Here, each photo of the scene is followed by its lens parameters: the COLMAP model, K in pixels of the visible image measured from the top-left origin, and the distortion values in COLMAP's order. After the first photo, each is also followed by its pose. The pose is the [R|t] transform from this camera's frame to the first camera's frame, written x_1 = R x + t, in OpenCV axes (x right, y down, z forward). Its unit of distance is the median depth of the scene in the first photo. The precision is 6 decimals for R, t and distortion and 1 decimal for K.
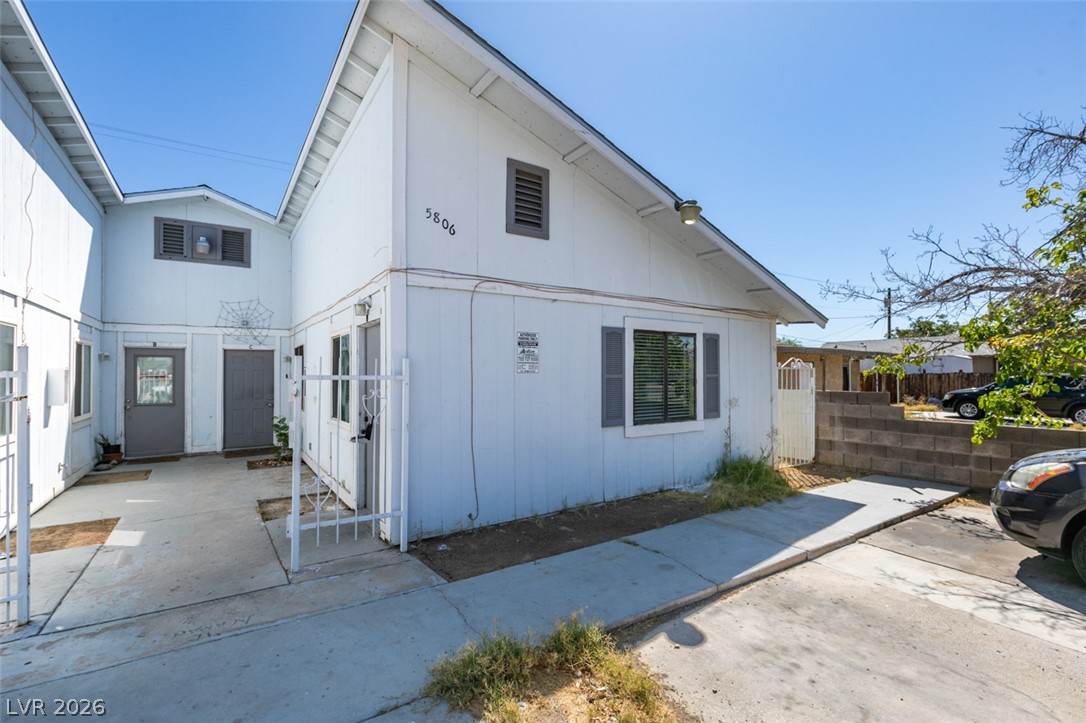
lens RADIAL K [[486.6, 0, 541.7], [0, 486.6, 363.7], [0, 0, 1]] dist [0.000912, 0.000333]
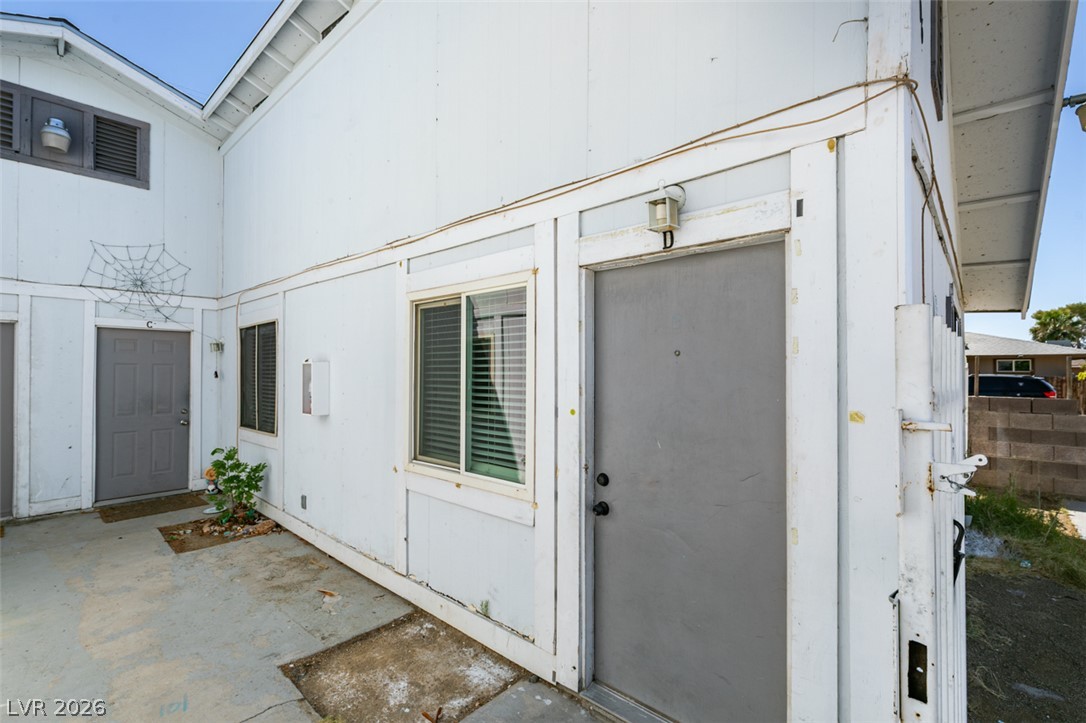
lens RADIAL K [[486.6, 0, 541.7], [0, 486.6, 363.7], [0, 0, 1]] dist [0.000912, 0.000333]
pose [[0.970240, 0.010270, 0.241928, -0.296062], [-0.012398, 0.999897, 0.007276, 0.002660], [-0.241829, -0.010059, 0.970267, 0.334258]]
